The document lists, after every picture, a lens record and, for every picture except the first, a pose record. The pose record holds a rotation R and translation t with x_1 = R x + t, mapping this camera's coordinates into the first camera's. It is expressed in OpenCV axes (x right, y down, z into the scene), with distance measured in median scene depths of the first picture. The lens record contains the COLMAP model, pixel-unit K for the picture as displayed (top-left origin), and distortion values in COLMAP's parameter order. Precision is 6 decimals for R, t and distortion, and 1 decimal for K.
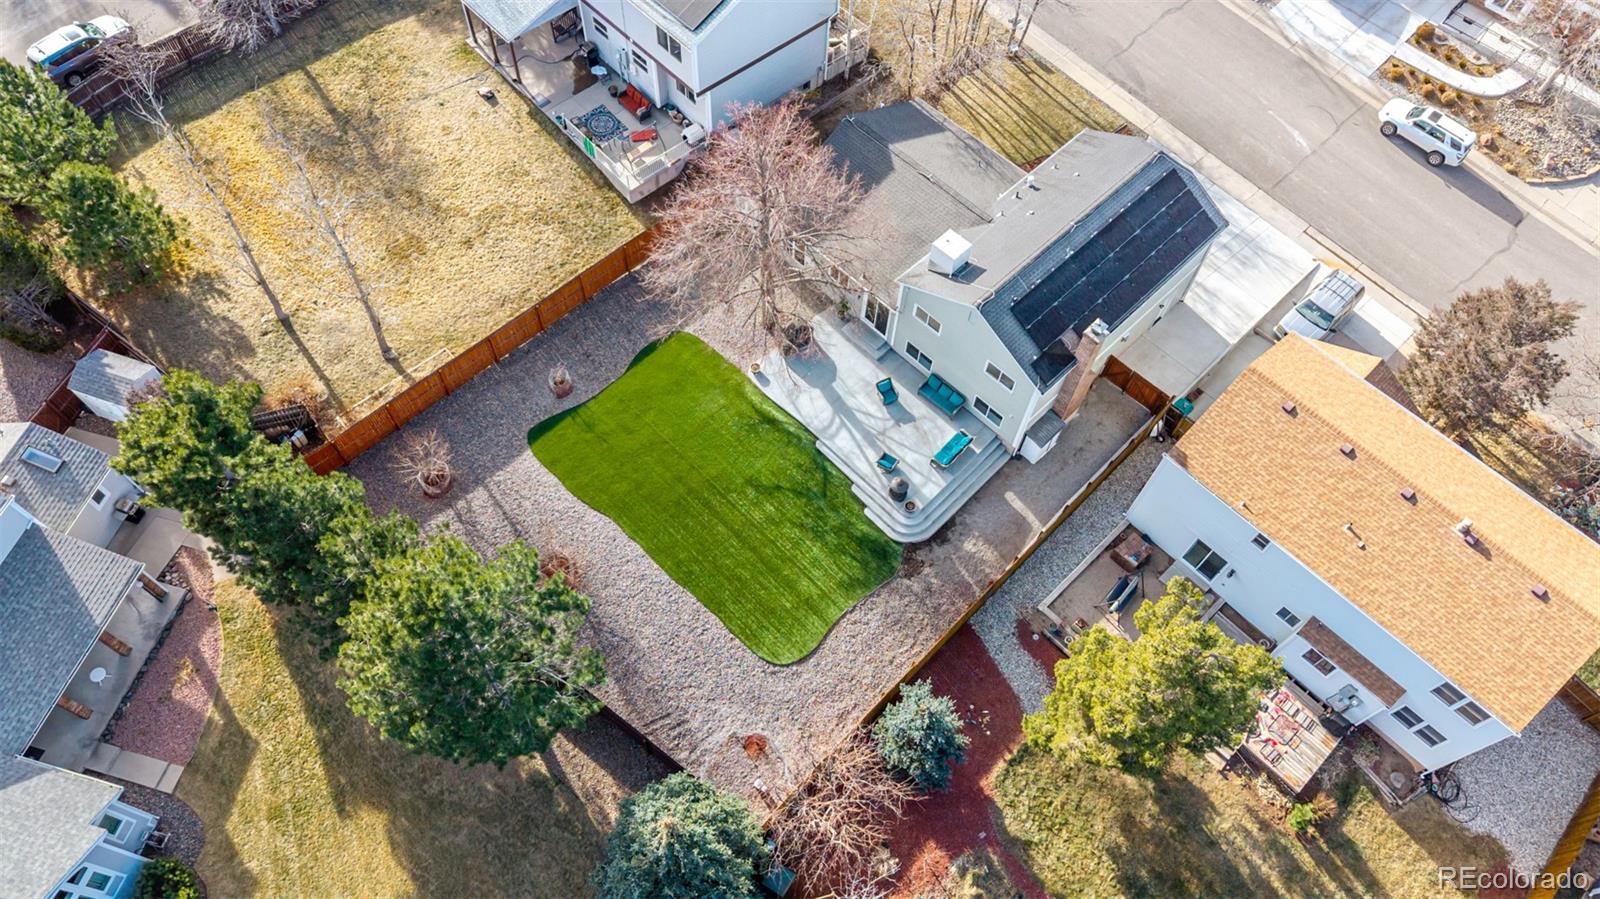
lens RADIAL K [[1069.4, 0, 804.5], [0, 1069.4, 447.6], [0, 0, 1]] dist [0.036013, -0.042610]
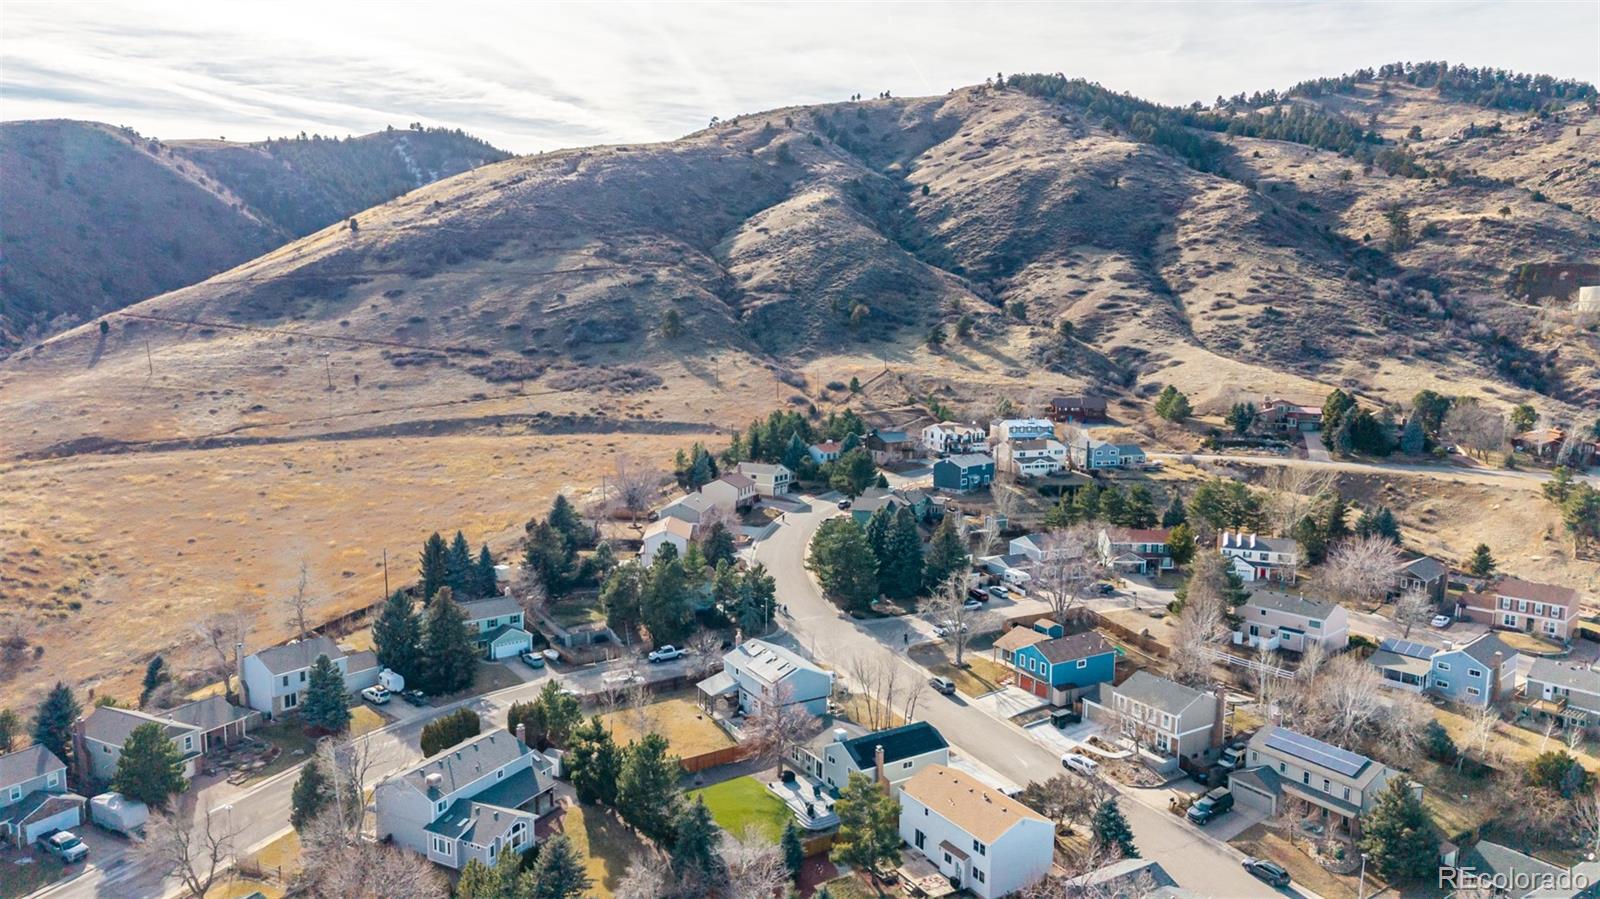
lens RADIAL K [[1069.4, 0, 806.9], [0, 1069.4, 449.7], [0, 0, 1]] dist [0.036013, -0.042610]
pose [[0.977147, 0.000928, -0.212561, 0.589844], [-0.169677, 0.605732, -0.777366, 1.435143], [0.128034, 0.795668, 0.592047, -1.185080]]
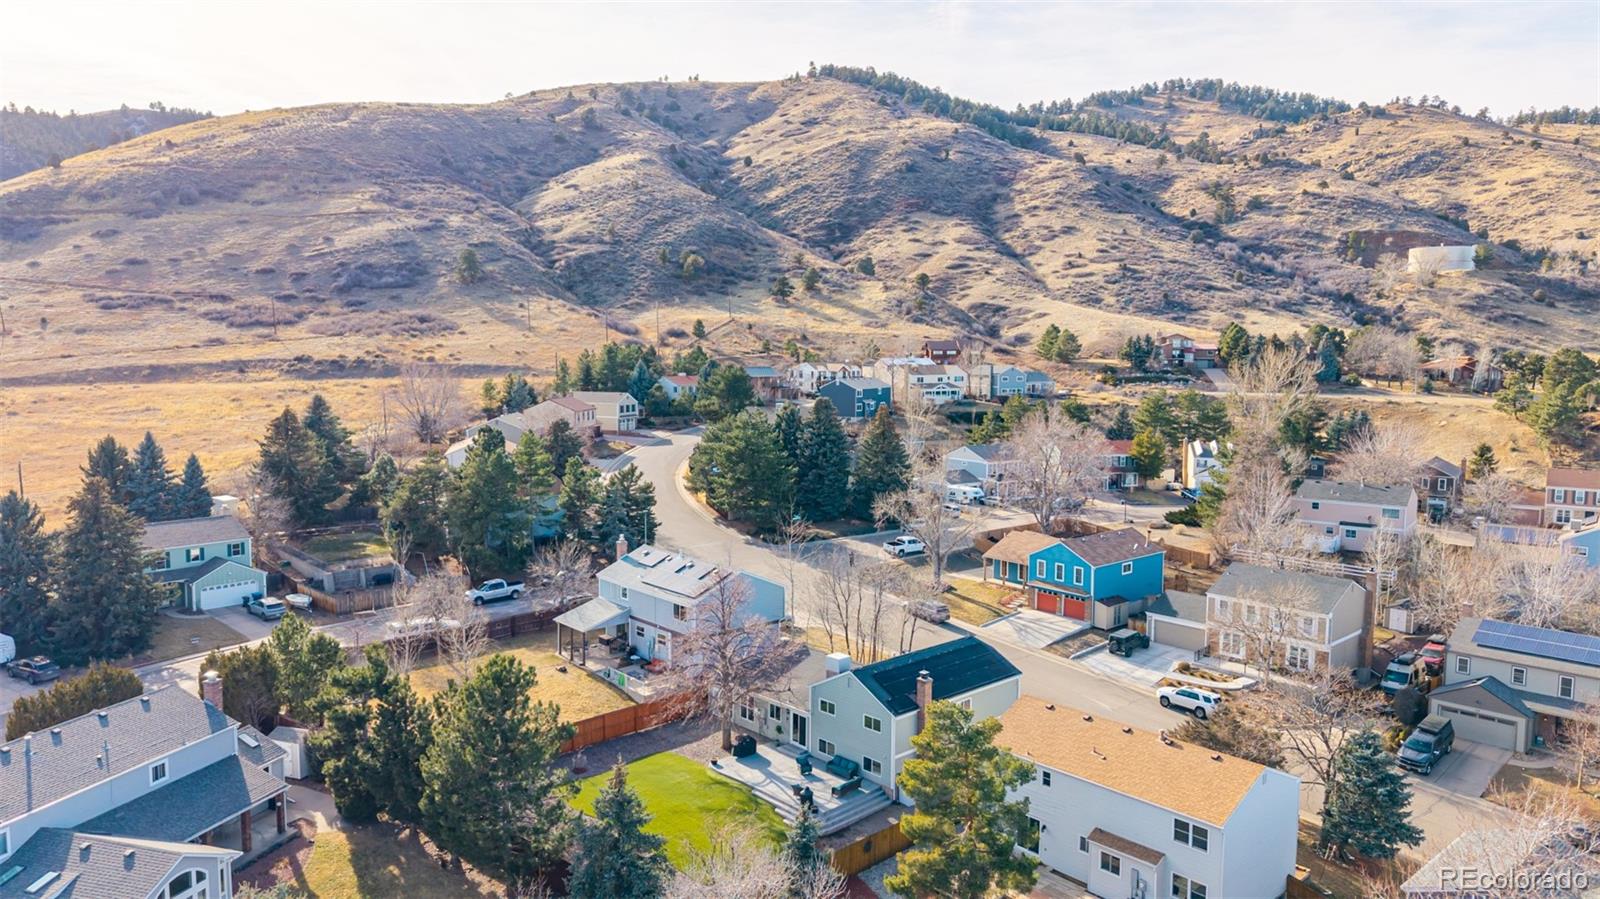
lens RADIAL K [[1069.4, 0, 806.0], [0, 1069.4, 451.9], [0, 0, 1]] dist [0.036013, -0.042610]
pose [[0.999267, -0.024310, -0.029576, 0.127345], [-0.009557, 0.589672, -0.807586, 0.829857], [0.037073, 0.807277, 0.589008, -0.184456]]
